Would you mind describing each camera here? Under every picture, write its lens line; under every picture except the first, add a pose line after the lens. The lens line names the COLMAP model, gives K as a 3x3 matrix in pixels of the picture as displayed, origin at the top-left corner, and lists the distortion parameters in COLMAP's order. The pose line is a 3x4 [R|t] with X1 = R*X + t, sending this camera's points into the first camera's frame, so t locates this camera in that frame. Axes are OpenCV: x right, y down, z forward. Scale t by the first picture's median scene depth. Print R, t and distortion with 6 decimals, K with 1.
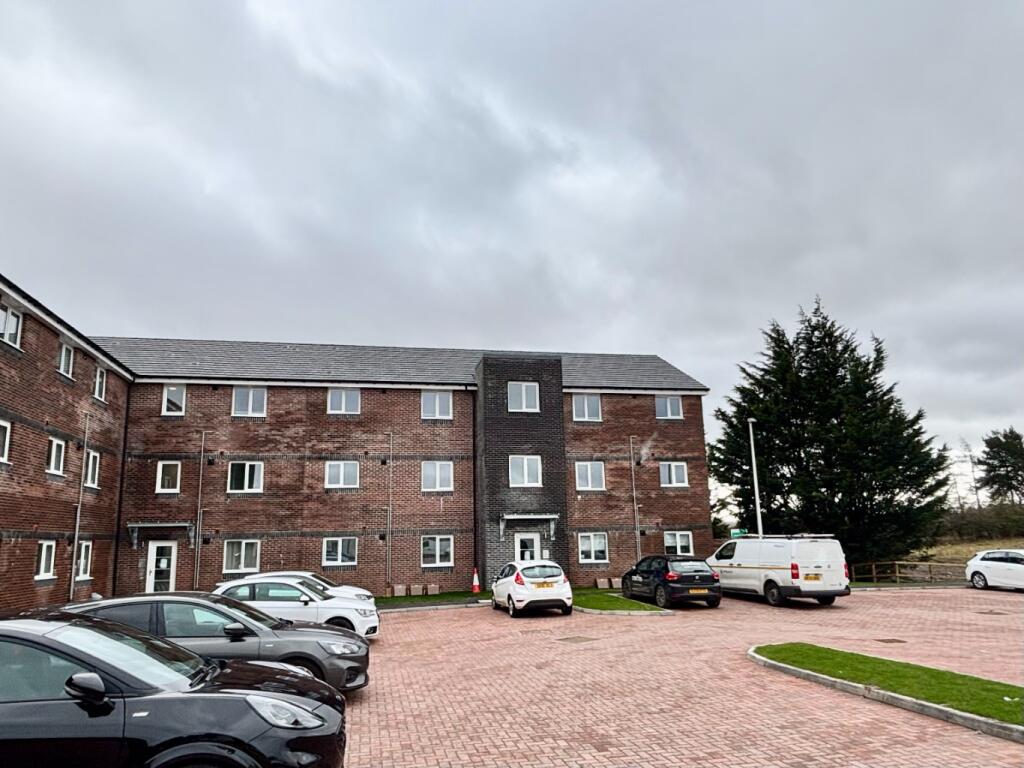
lens RADIAL K [[687.7, 0, 511.2], [0, 687.7, 417.4], [0, 0, 1]] dist [0.000920, 0.000041]
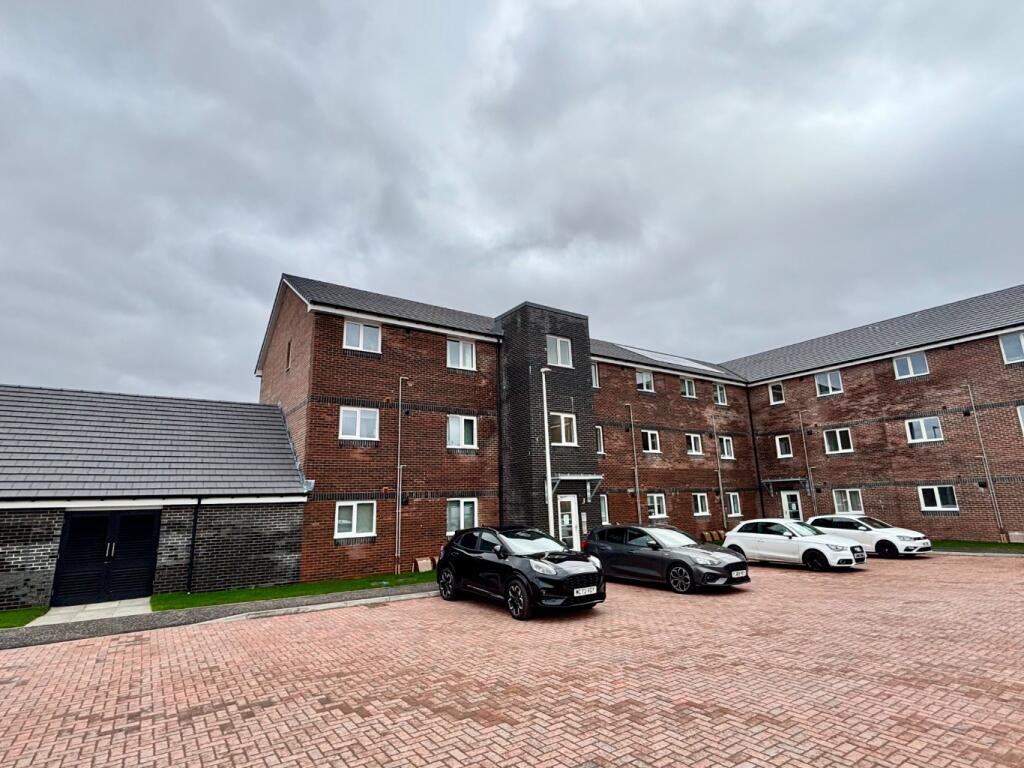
lens RADIAL K [[527.4, 0, 512.0], [0, 527.4, 384.0], [0, 0, 1]] dist [0.025772, 0.000405]
pose [[0.404206, -0.198113, -0.892955, 0.291546], [0.187980, 0.973415, -0.130873, -0.002562], [0.895143, -0.114958, 0.430701, 0.021638]]
